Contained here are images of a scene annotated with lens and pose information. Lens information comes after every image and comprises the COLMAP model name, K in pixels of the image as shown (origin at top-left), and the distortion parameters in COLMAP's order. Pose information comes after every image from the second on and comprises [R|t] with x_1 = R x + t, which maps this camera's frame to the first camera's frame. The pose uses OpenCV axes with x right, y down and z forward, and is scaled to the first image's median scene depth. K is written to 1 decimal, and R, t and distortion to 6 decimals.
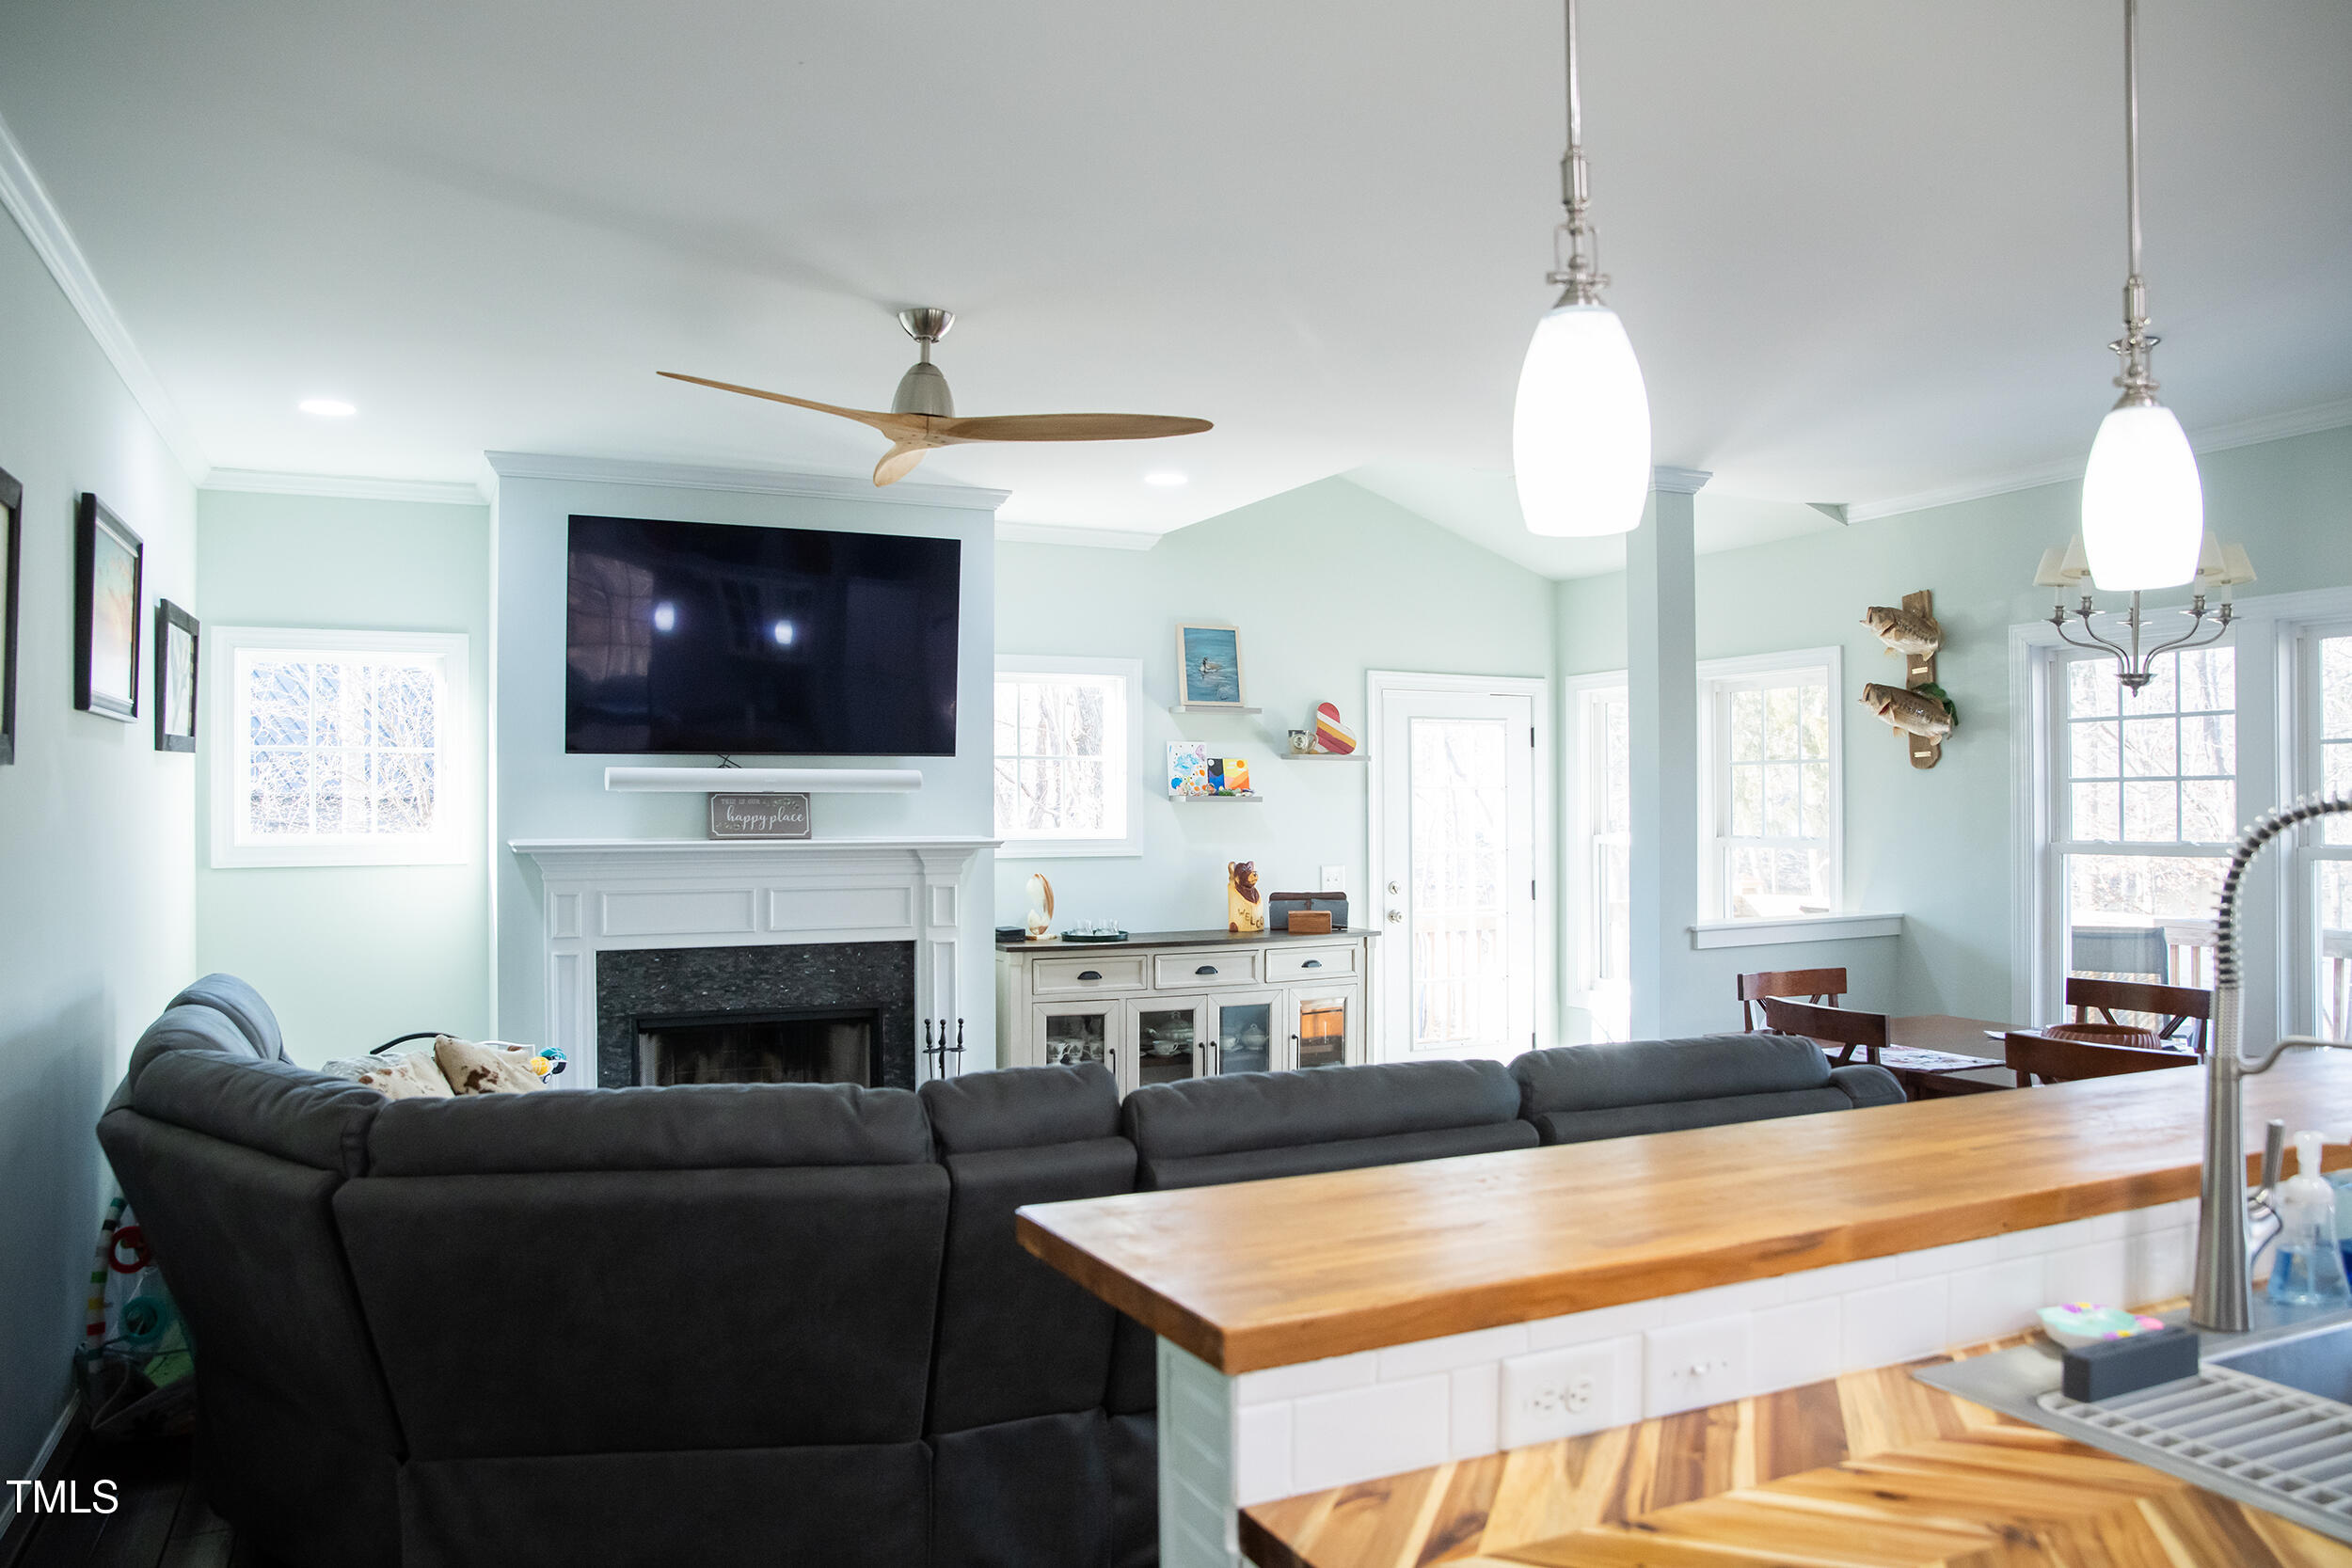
lens RADIAL K [[1627.6, 0, 1188.2], [0, 1627.6, 792.0], [0, 0, 1]] dist [-0.107108, 0.087582]
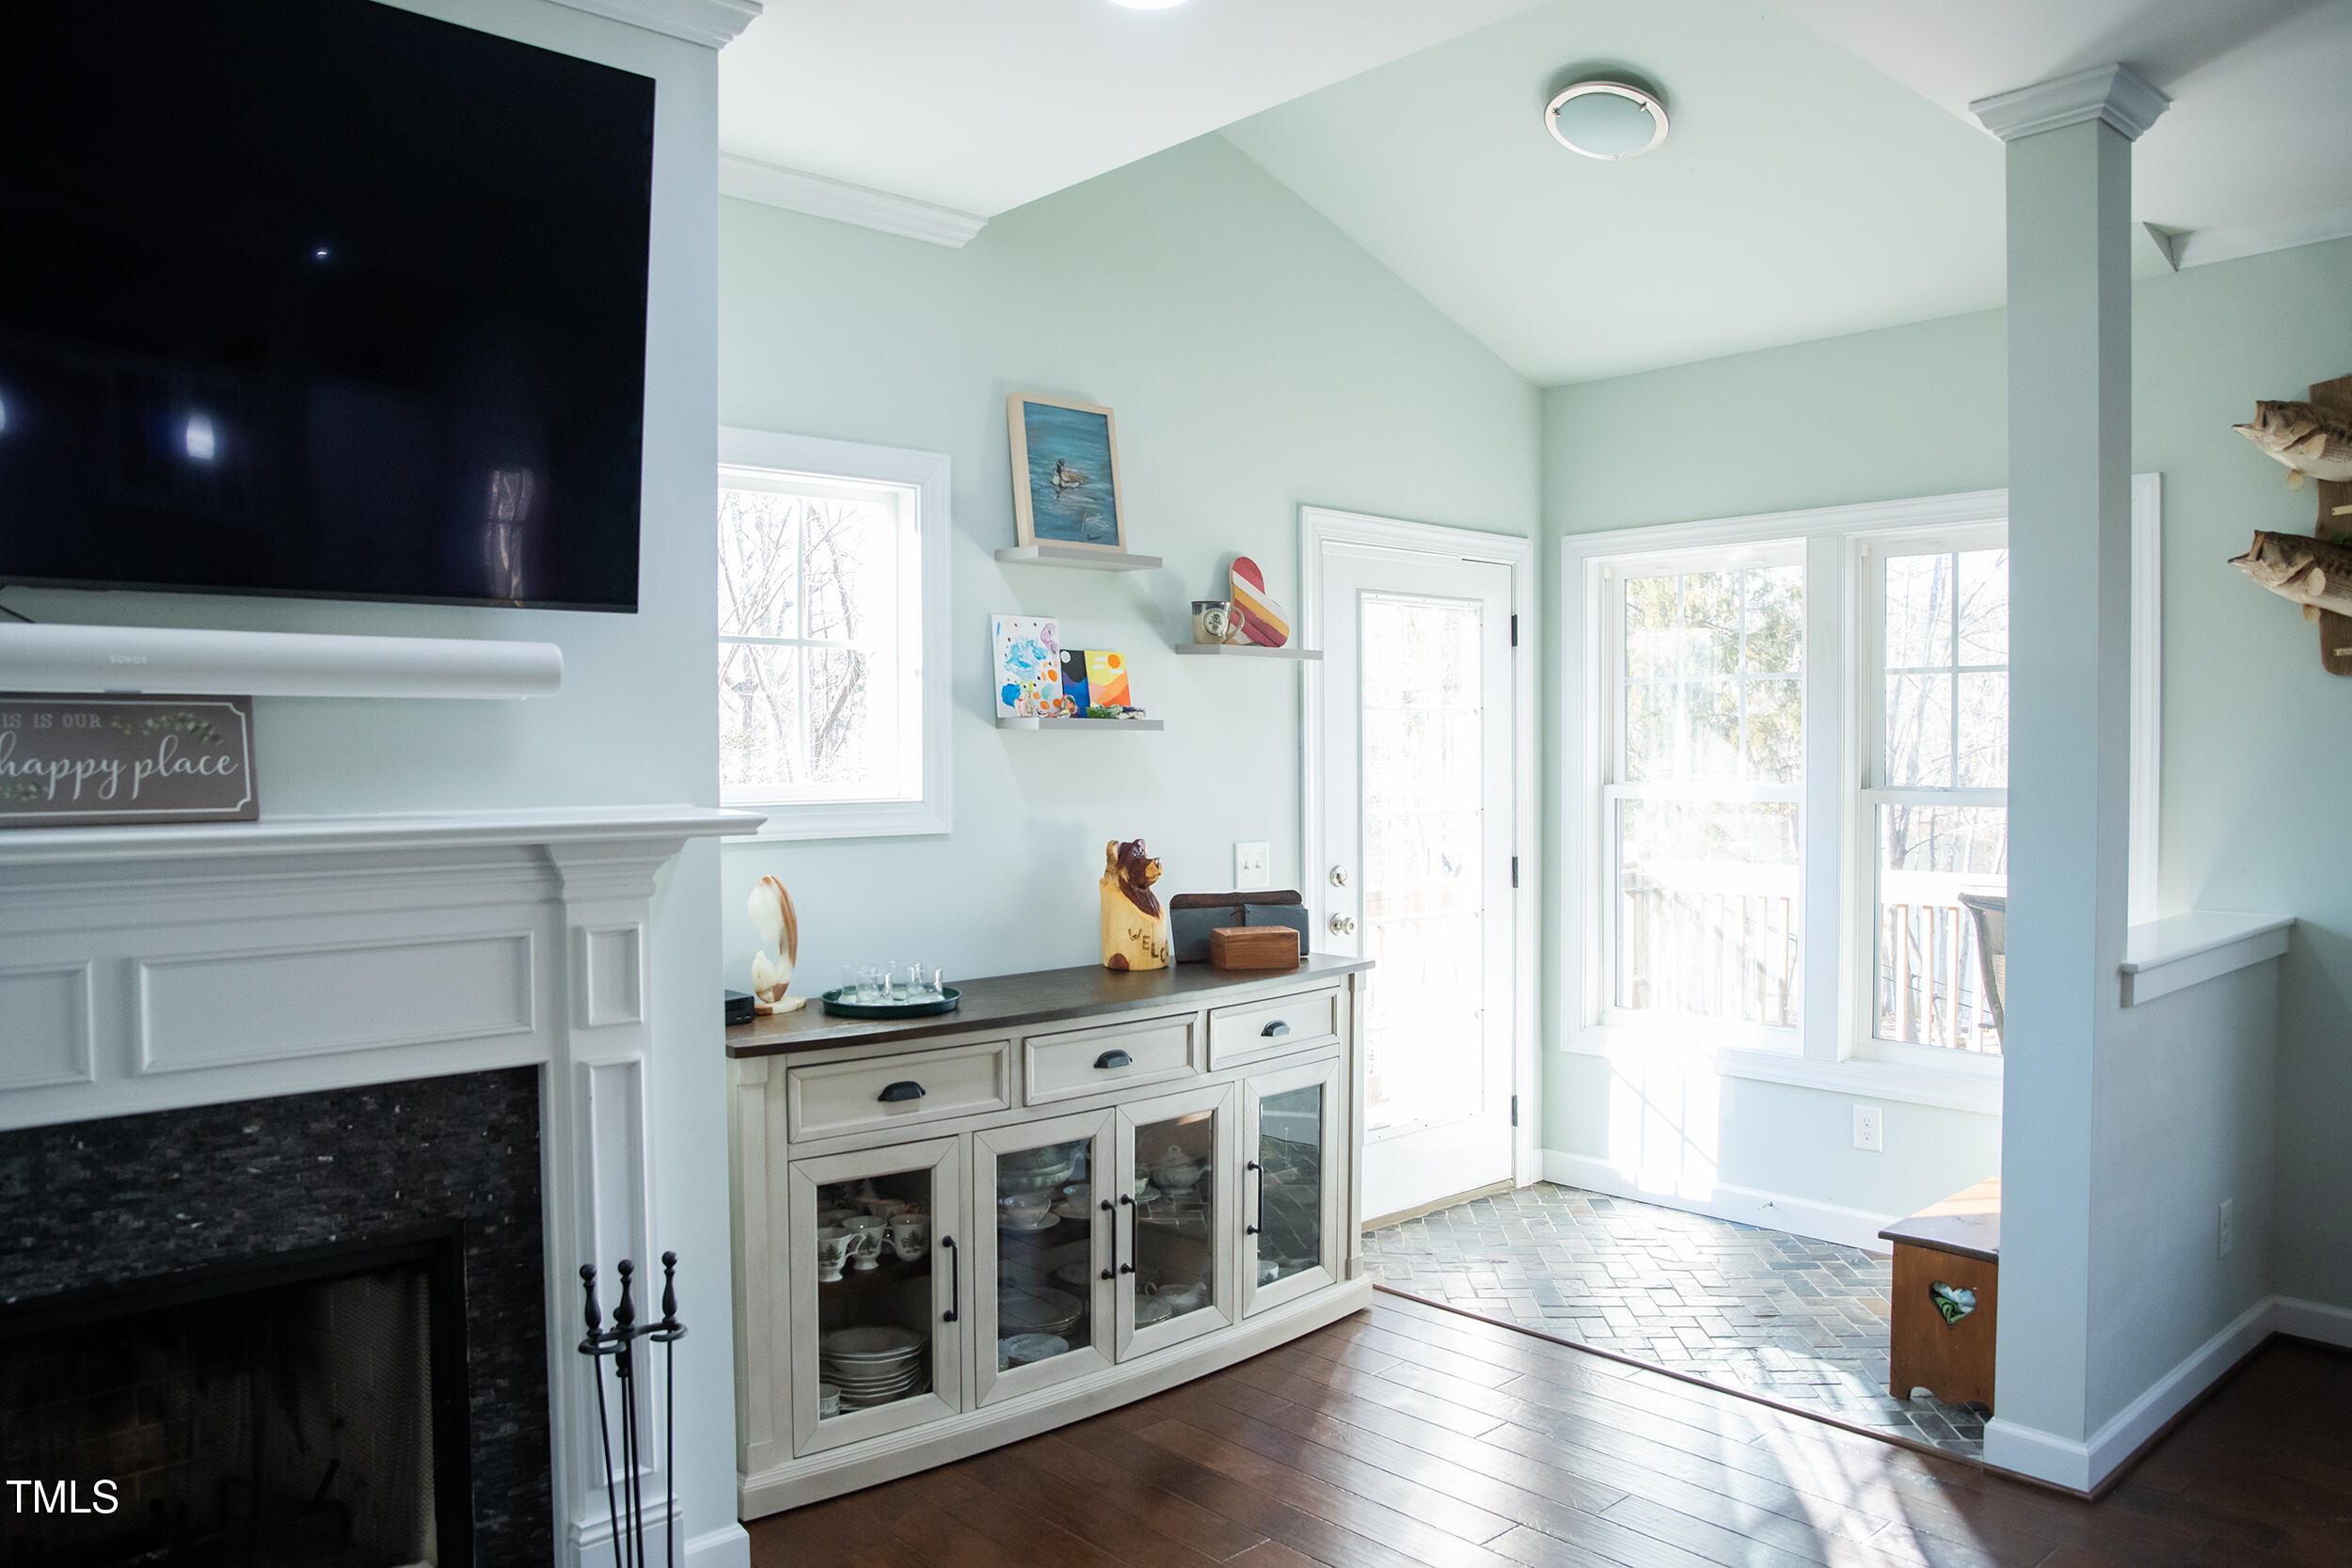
lens RADIAL K [[1660.8, 0, 1179.0], [0, 1660.8, 796.7], [0, 0, 1]] dist [-0.110100, 0.088185]
pose [[0.957861, -0.009530, 0.287075, -0.126034], [-0.001782, 0.999233, 0.039119, 0.007687], [-0.287227, -0.037982, 0.957109, 0.537435]]
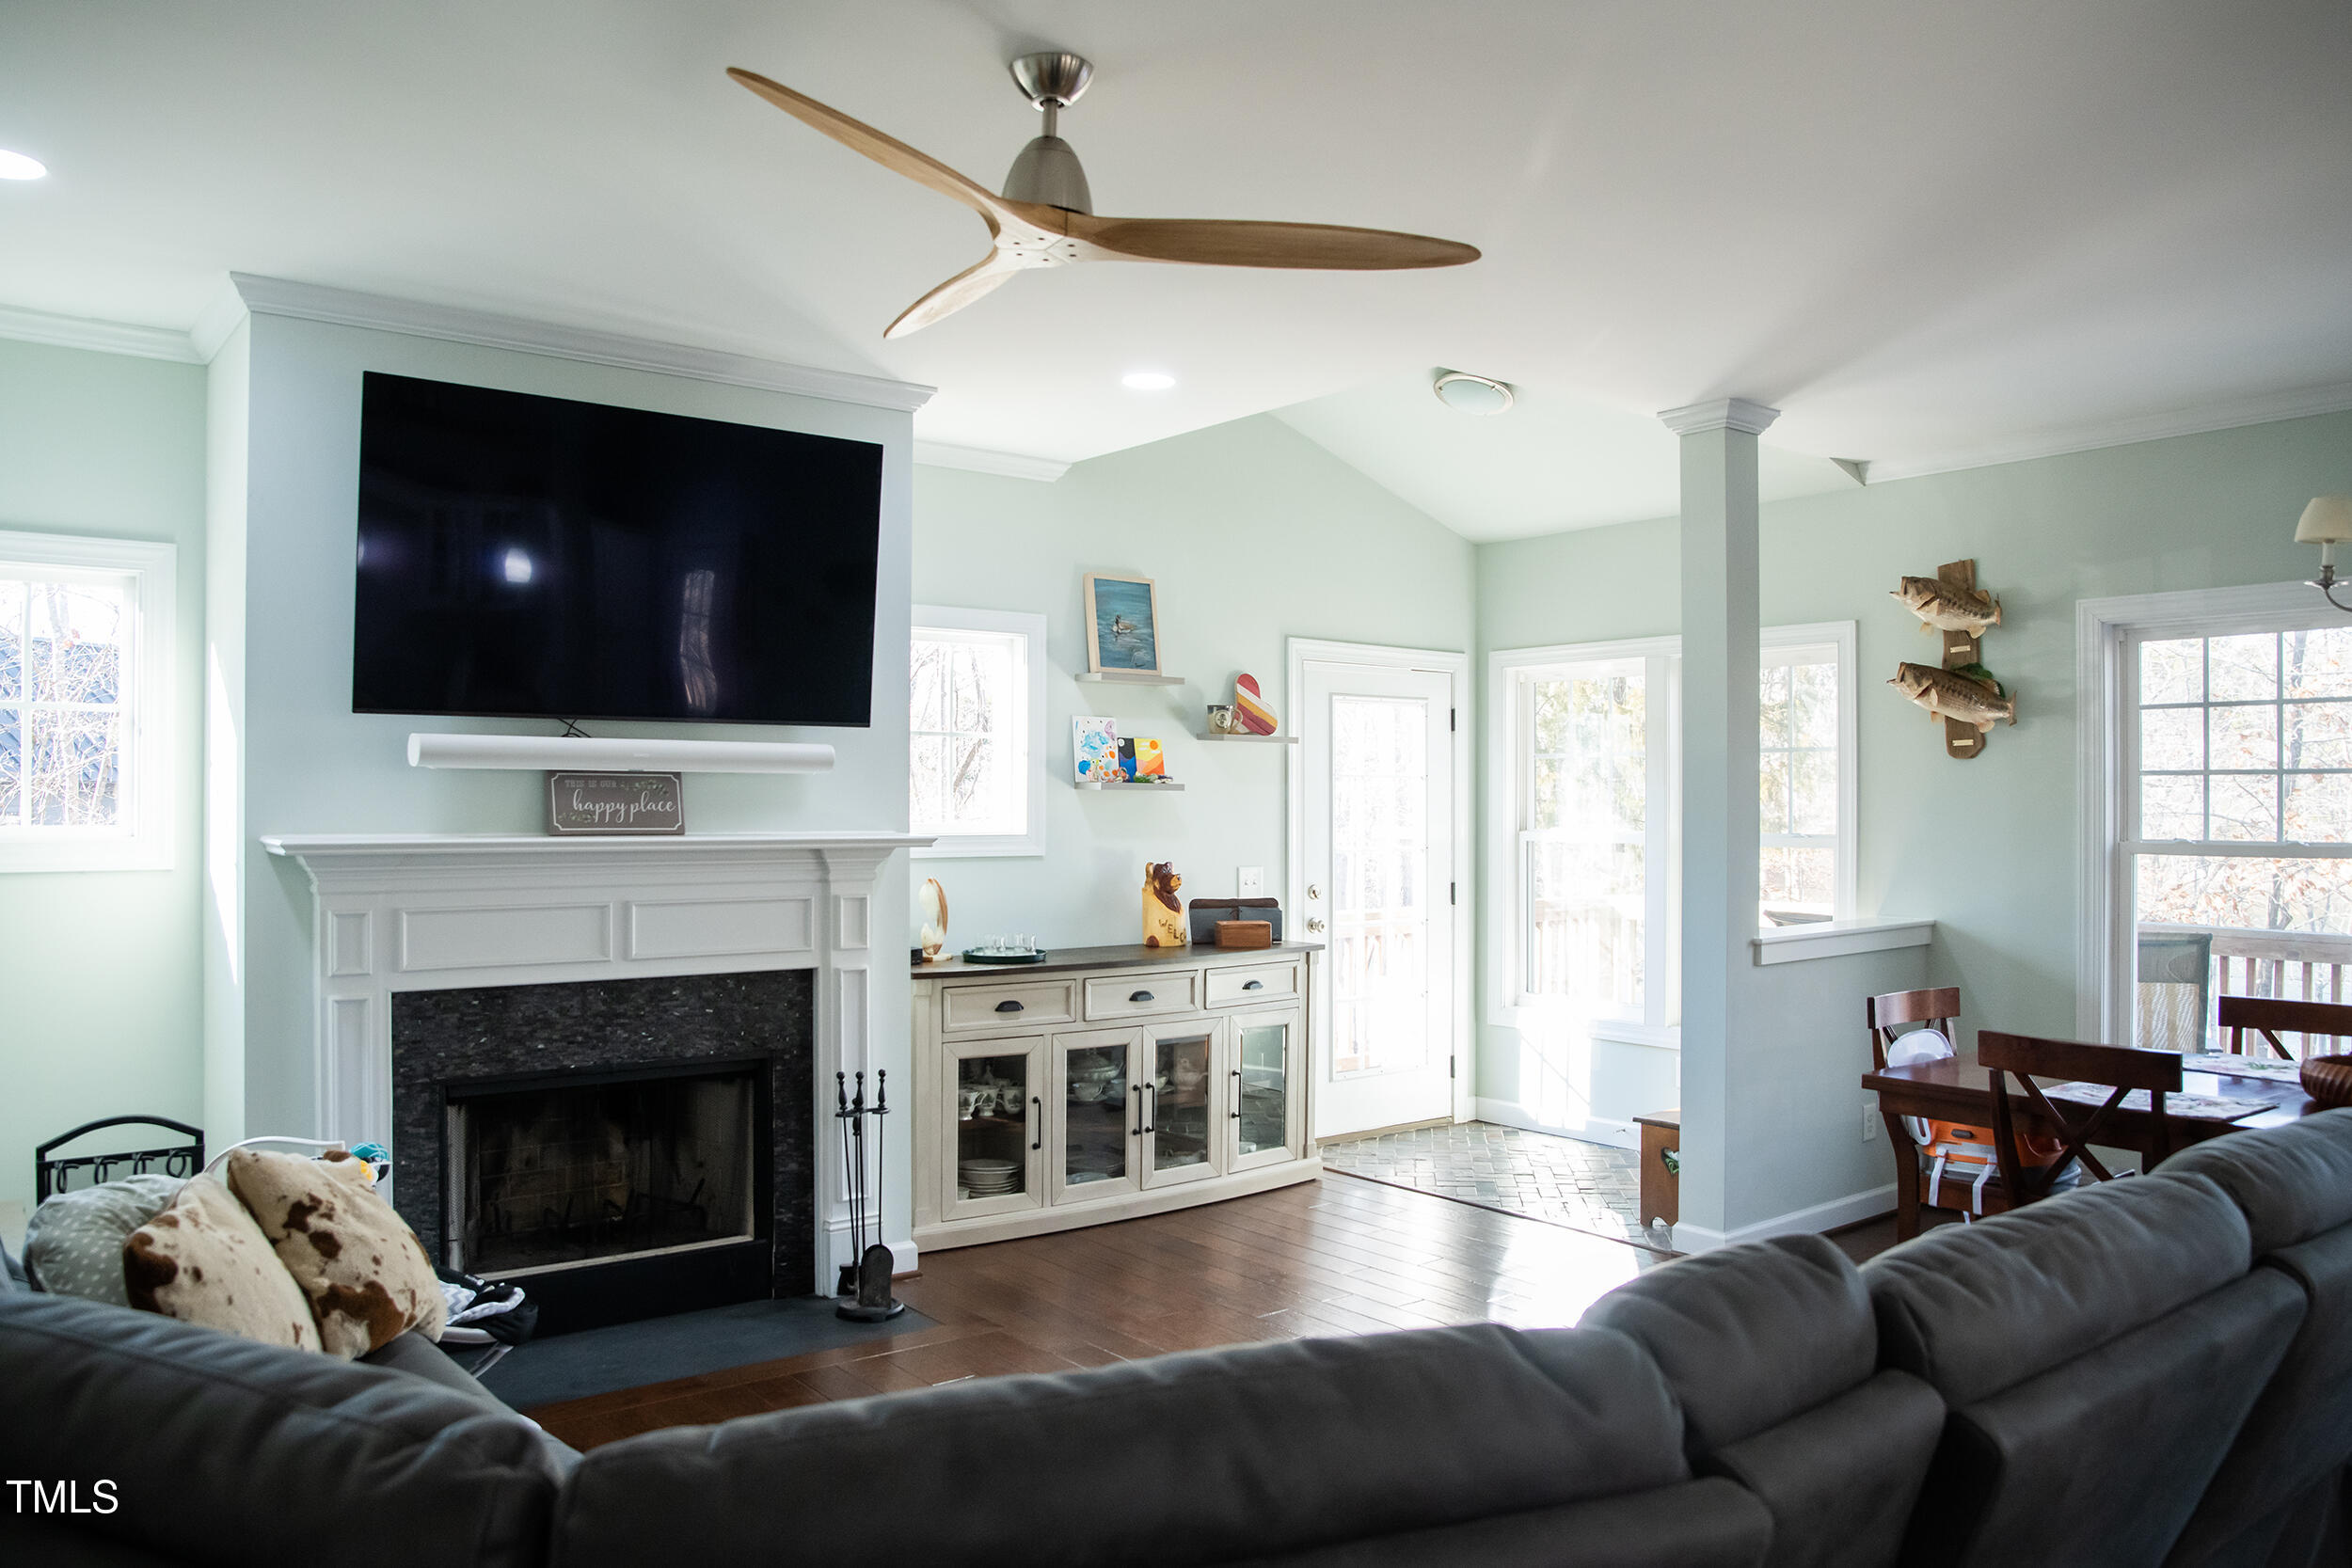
lens RADIAL K [[1660.8, 0, 1179.0], [0, 1660.8, 796.7], [0, 0, 1]] dist [-0.110100, 0.088185]
pose [[0.976709, 0.006700, 0.214465, -0.160800], [-0.008280, 0.999945, 0.006466, 0.004347], [-0.214410, -0.008091, 0.976710, 0.197291]]
